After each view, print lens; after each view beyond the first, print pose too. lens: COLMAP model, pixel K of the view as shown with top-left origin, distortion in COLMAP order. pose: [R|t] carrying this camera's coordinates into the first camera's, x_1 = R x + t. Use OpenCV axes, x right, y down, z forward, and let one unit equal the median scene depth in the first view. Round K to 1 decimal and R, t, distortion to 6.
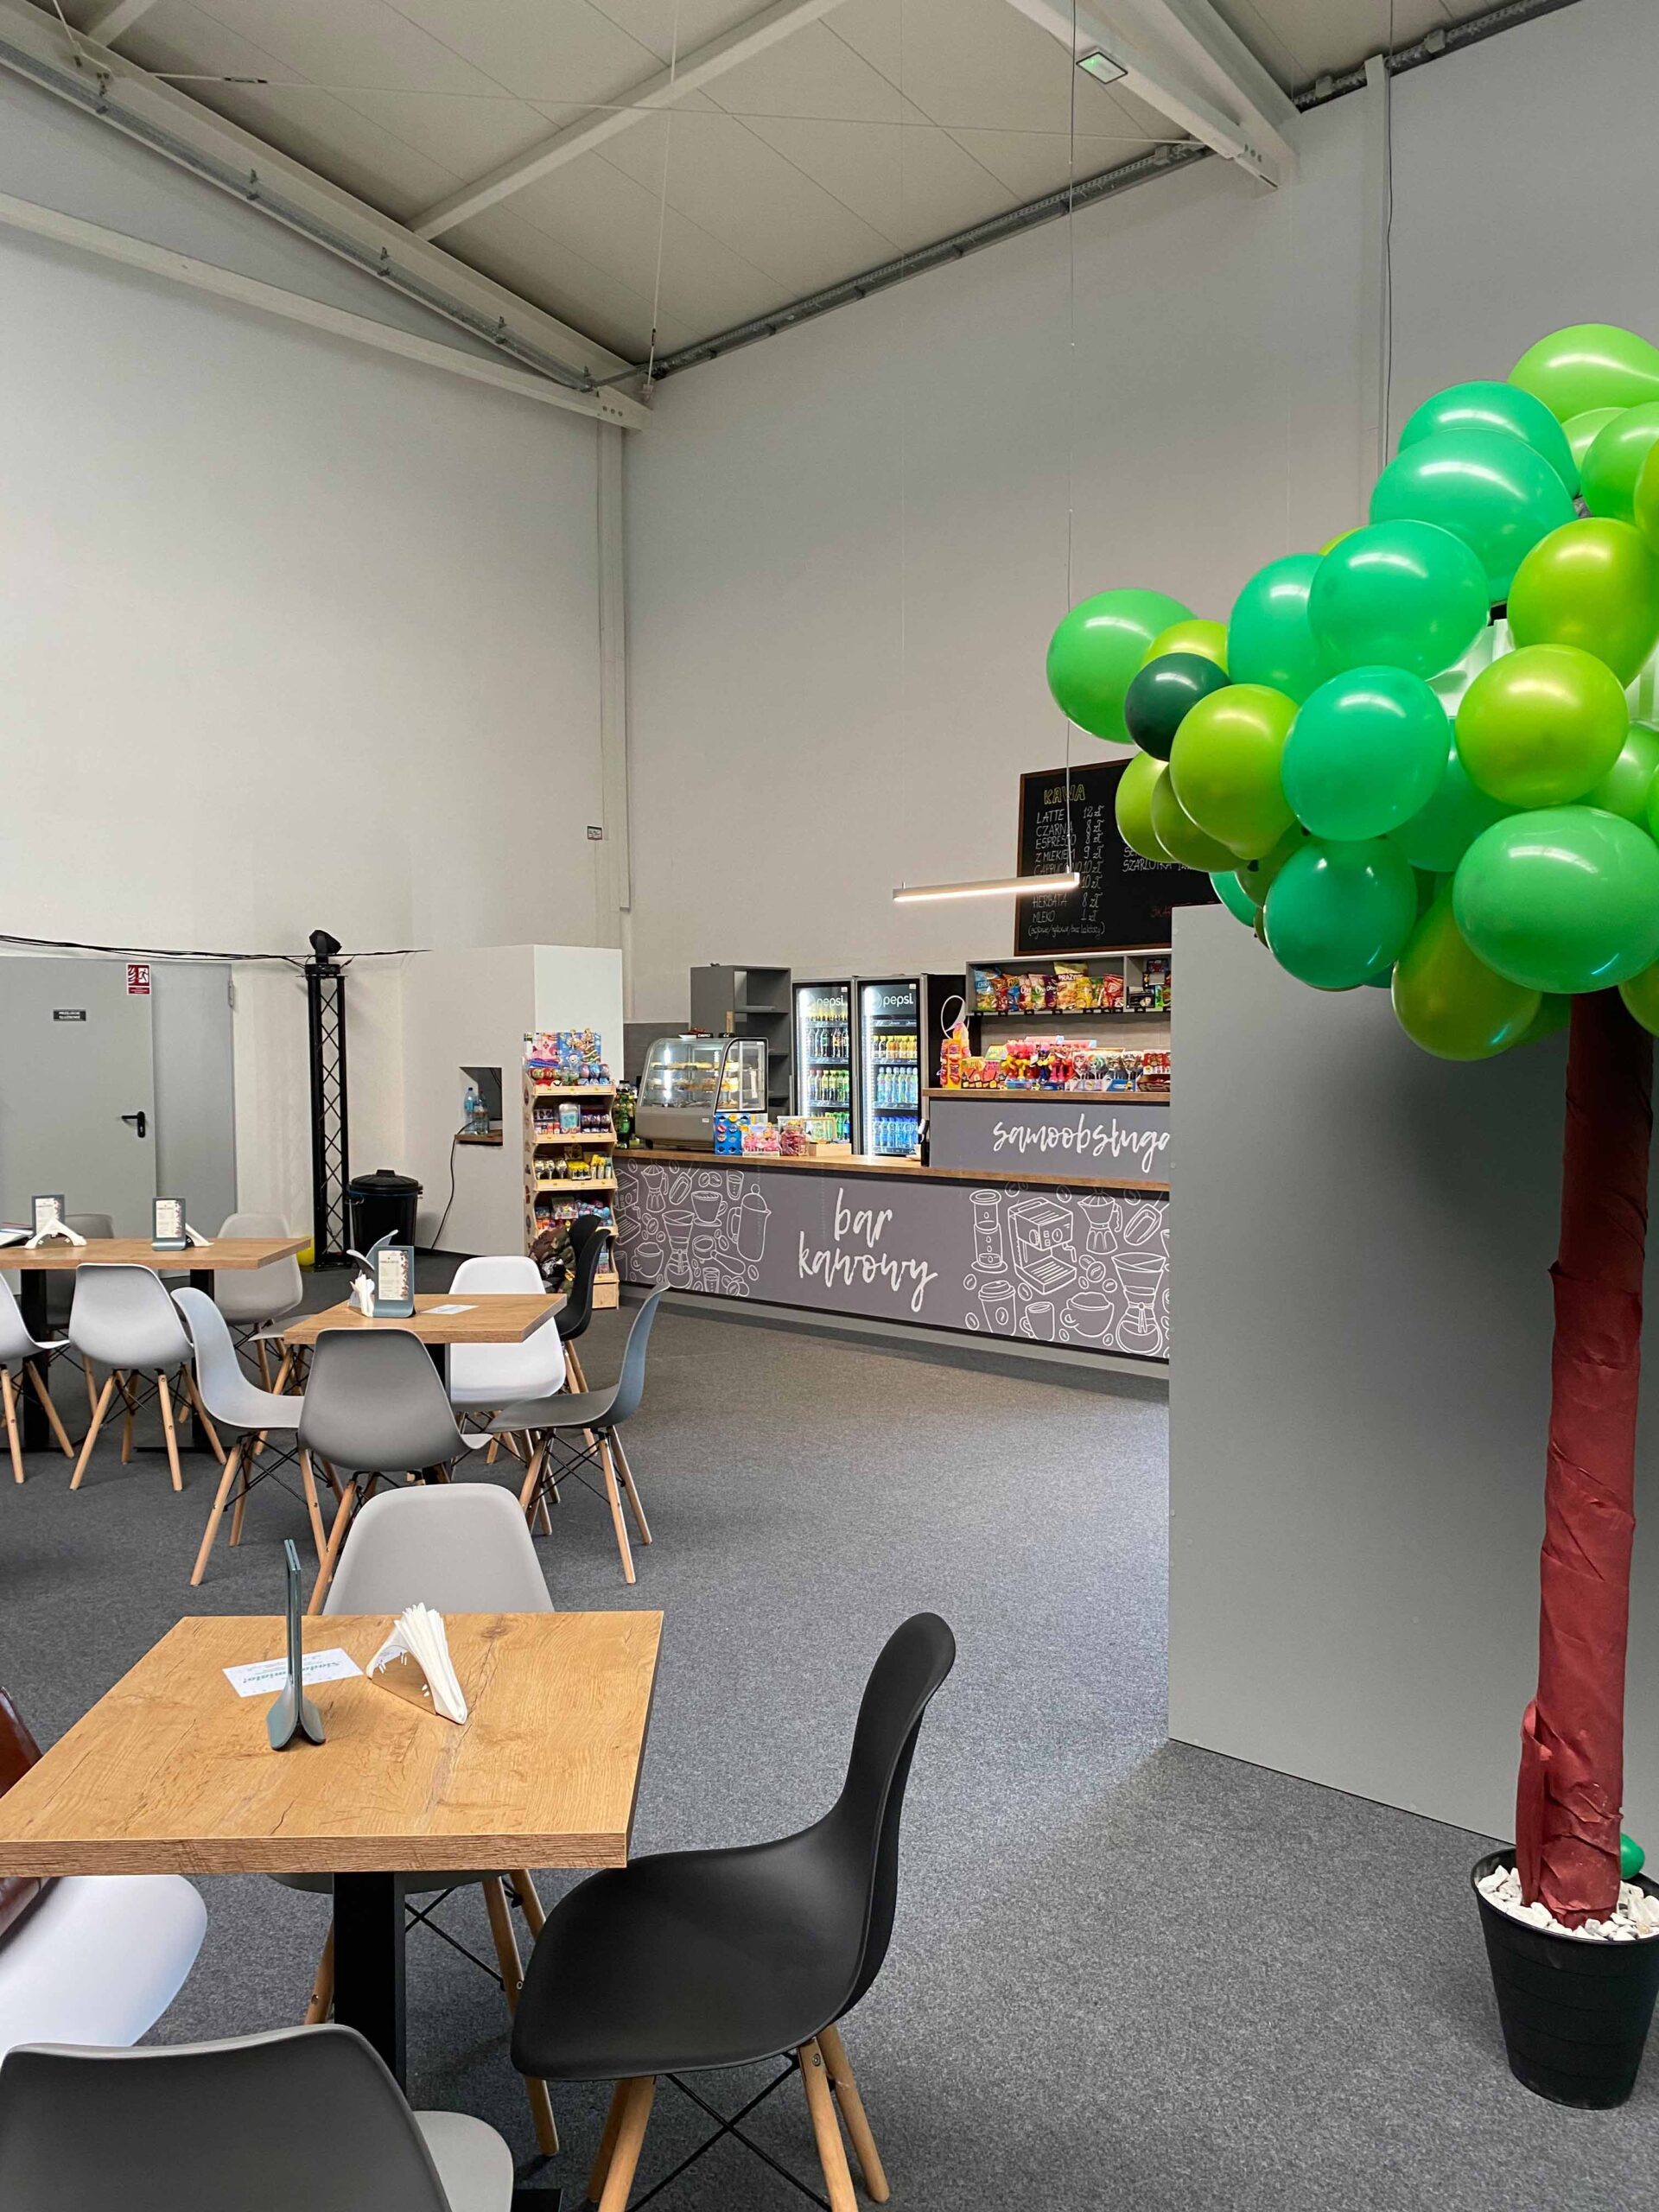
lens RADIAL K [[1699.2, 0, 827.2], [0, 1699.2, 1123.3], [0, 0, 1]] dist [0.003625, 0.033710]
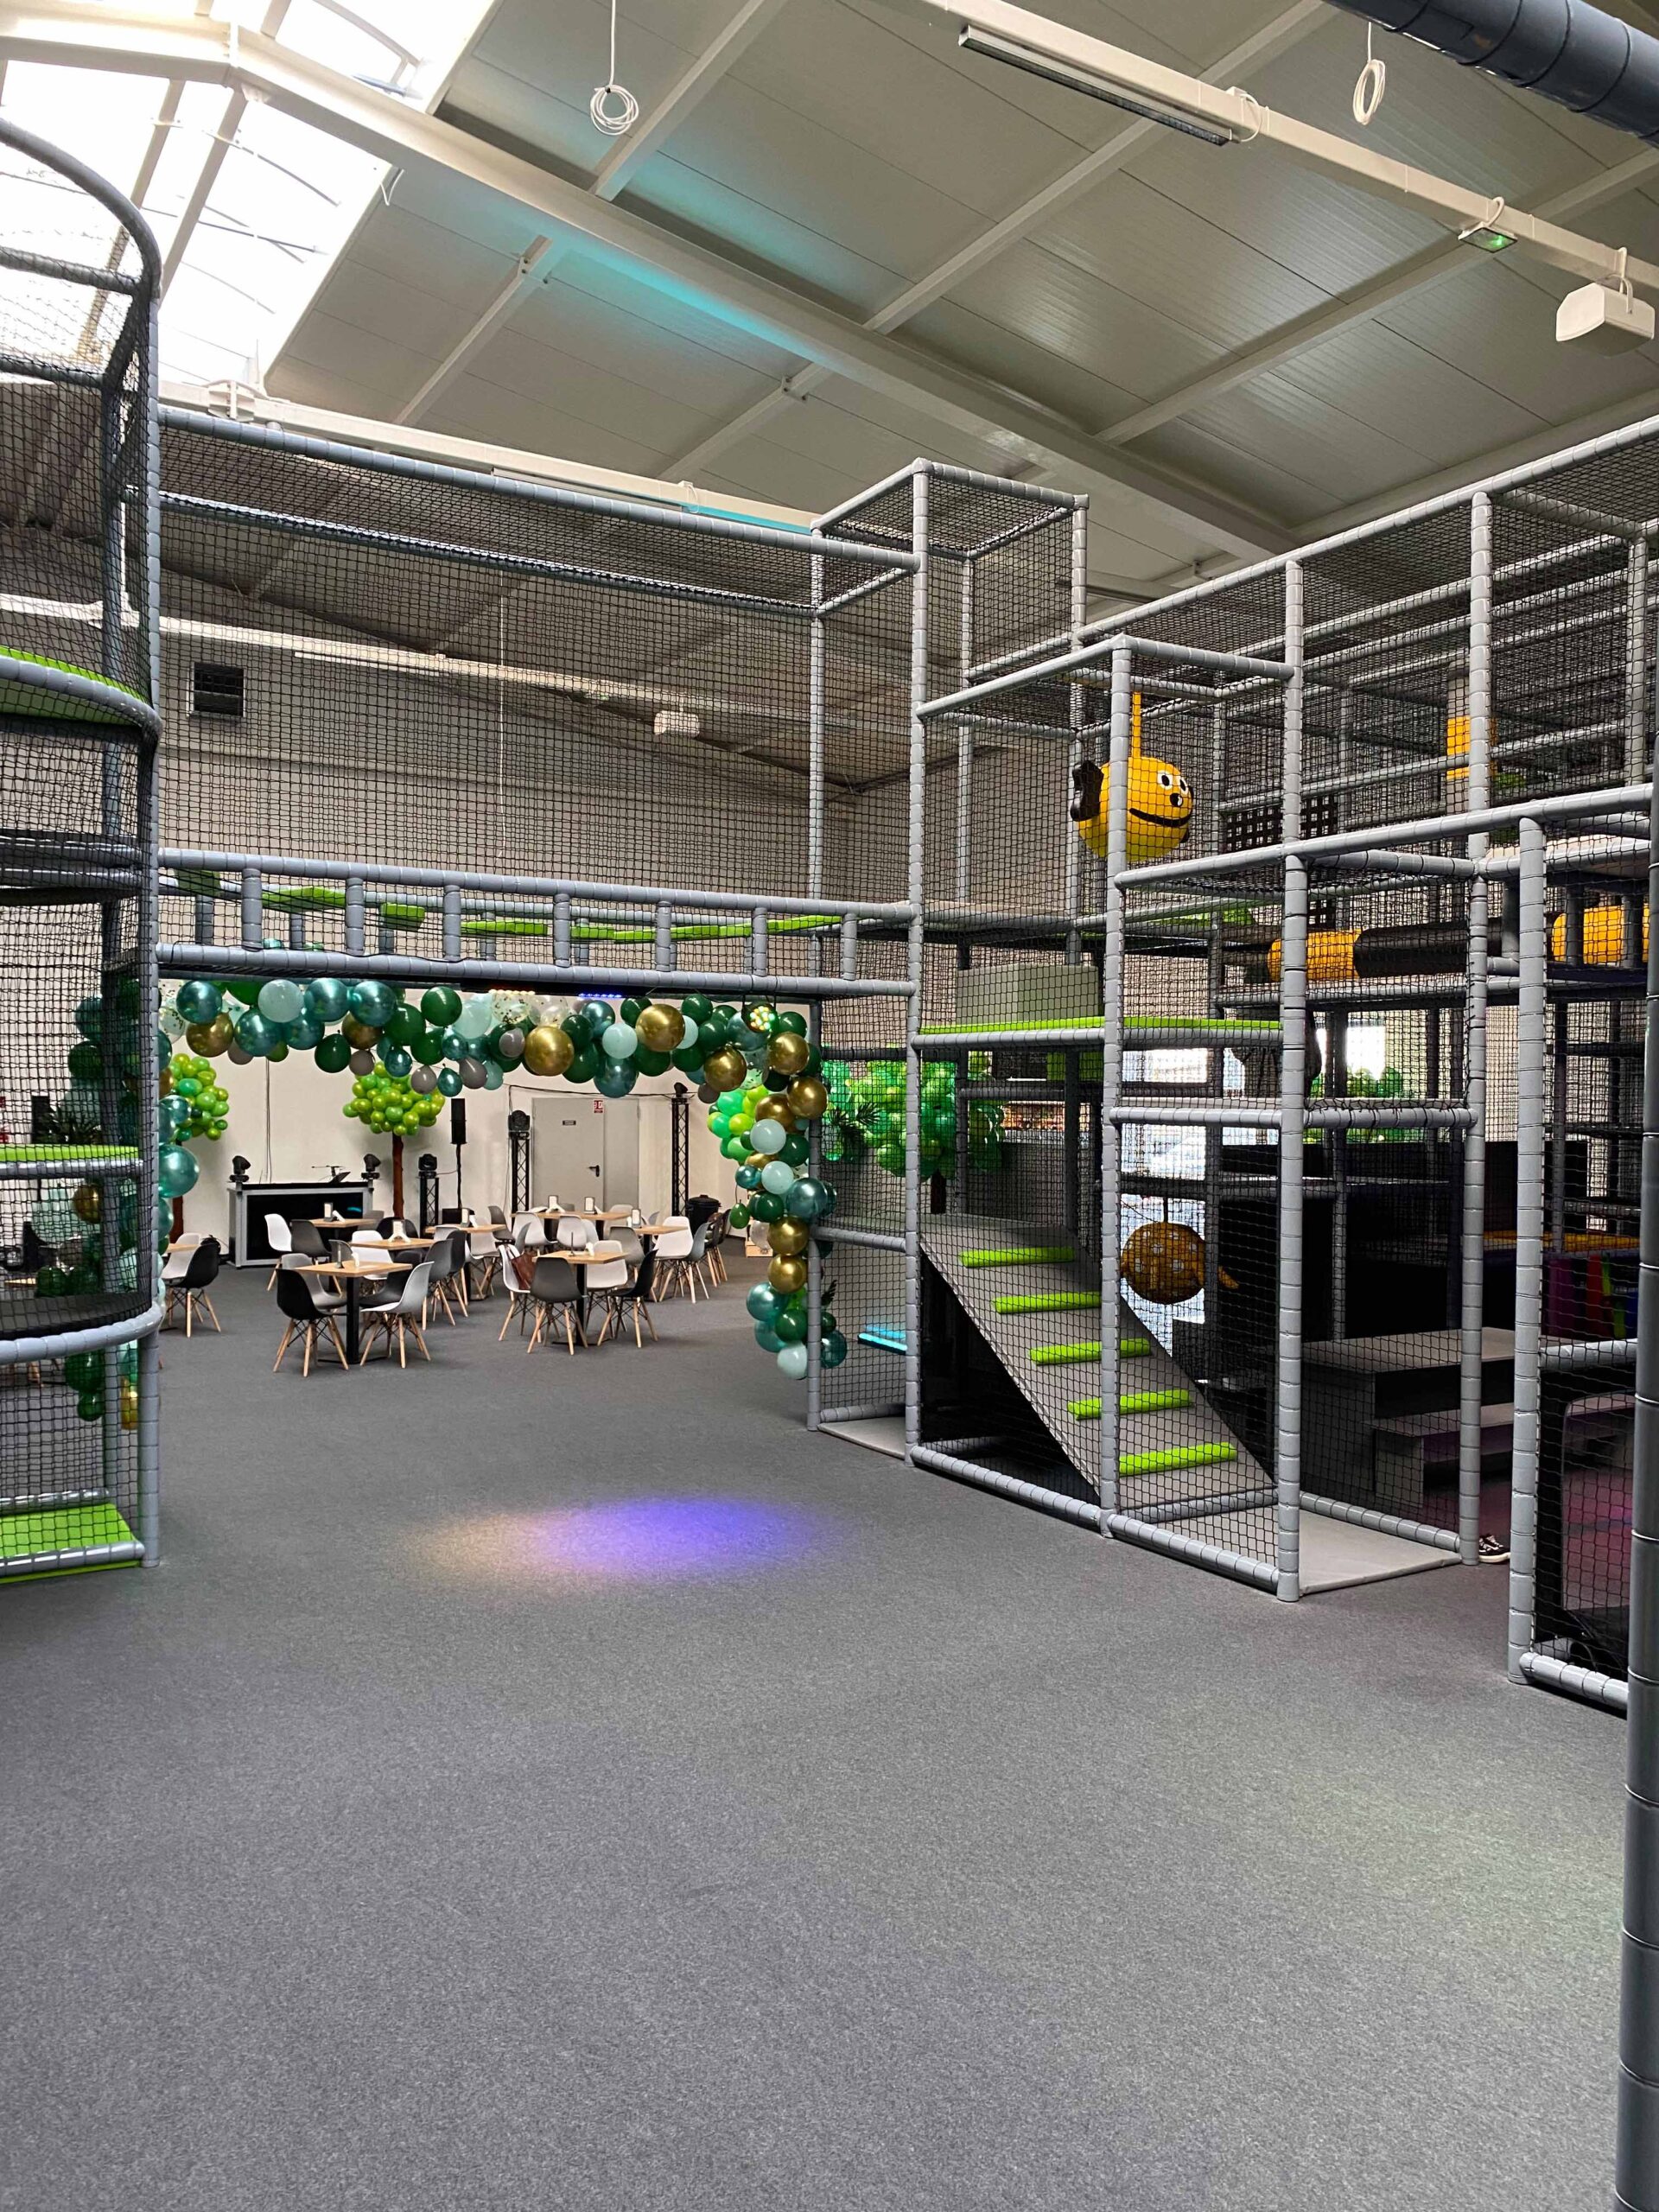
lens RADIAL K [[1699.2, 0, 827.2], [0, 1699.2, 1123.3], [0, 0, 1]] dist [0.003625, 0.033710]
pose [[0.957839, 0.012682, -0.287027, 0.503879], [-0.020759, 0.999469, -0.025112, -0.011366], [0.286556, 0.030012, 0.957593, -1.012441]]
